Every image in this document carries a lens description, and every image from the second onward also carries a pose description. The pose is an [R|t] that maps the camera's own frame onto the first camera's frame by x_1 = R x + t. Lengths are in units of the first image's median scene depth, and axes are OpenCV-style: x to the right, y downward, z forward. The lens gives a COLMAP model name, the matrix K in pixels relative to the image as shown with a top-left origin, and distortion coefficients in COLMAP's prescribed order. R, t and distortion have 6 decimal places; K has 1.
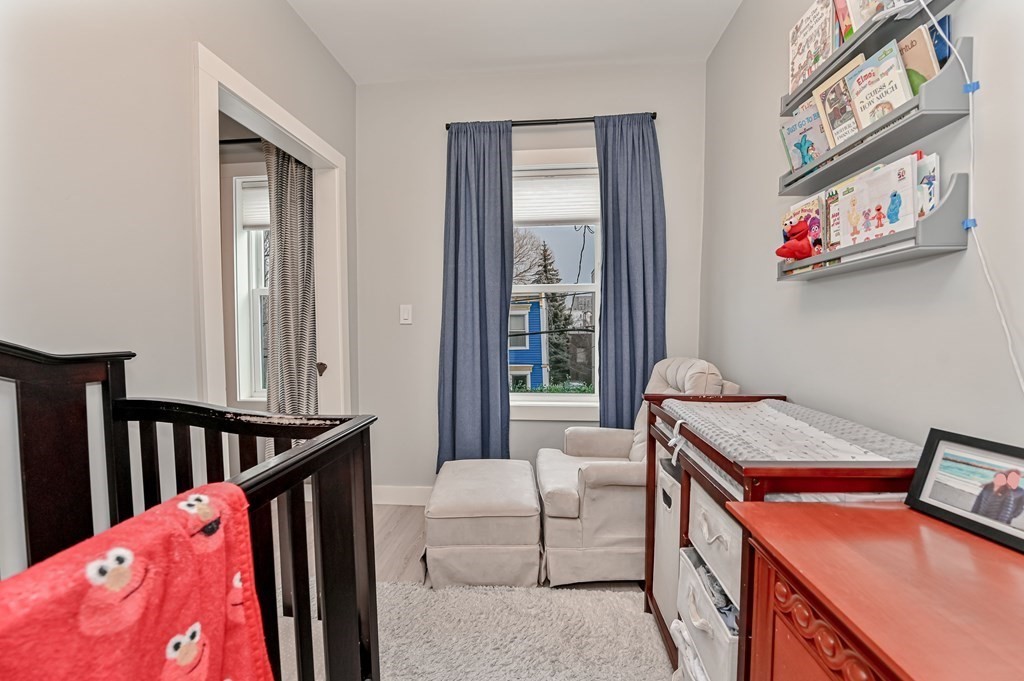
lens RADIAL K [[395.3, 0, 513.7], [0, 395.3, 338.7], [0, 0, 1]] dist [0.020939, -0.000038]
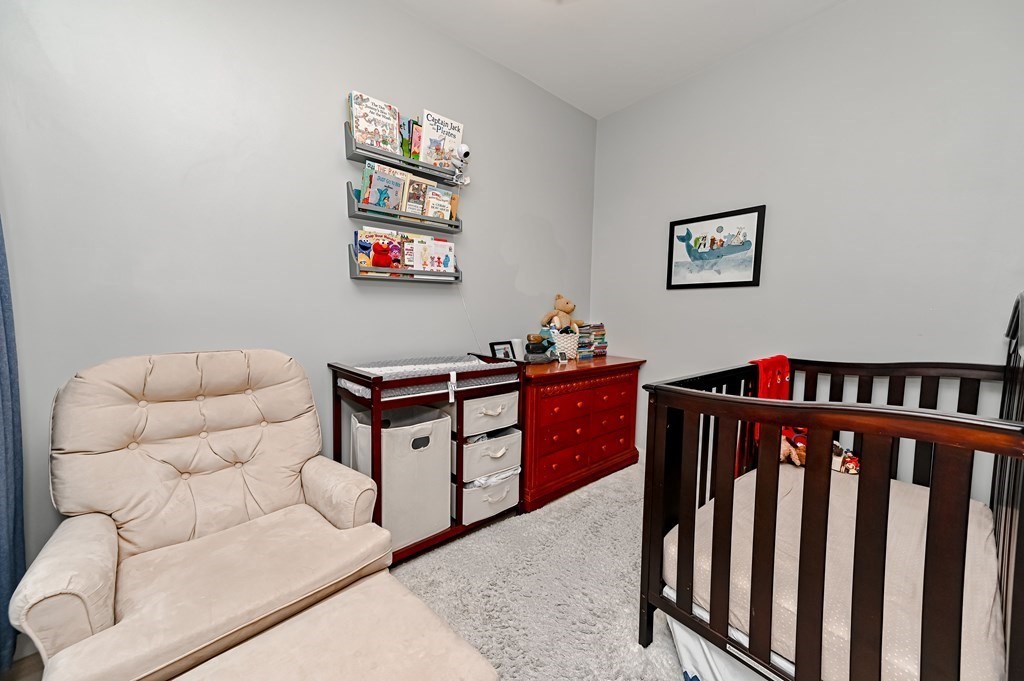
lens RADIAL K [[395.3, 0, 511.3], [0, 395.3, 337.9], [0, 0, 1]] dist [0.020939, -0.000038]
pose [[-0.726069, -0.049410, 0.685845, -0.816661], [0.021655, 0.995277, 0.094628, -0.073566], [-0.687281, 0.083558, -0.721570, 2.090358]]
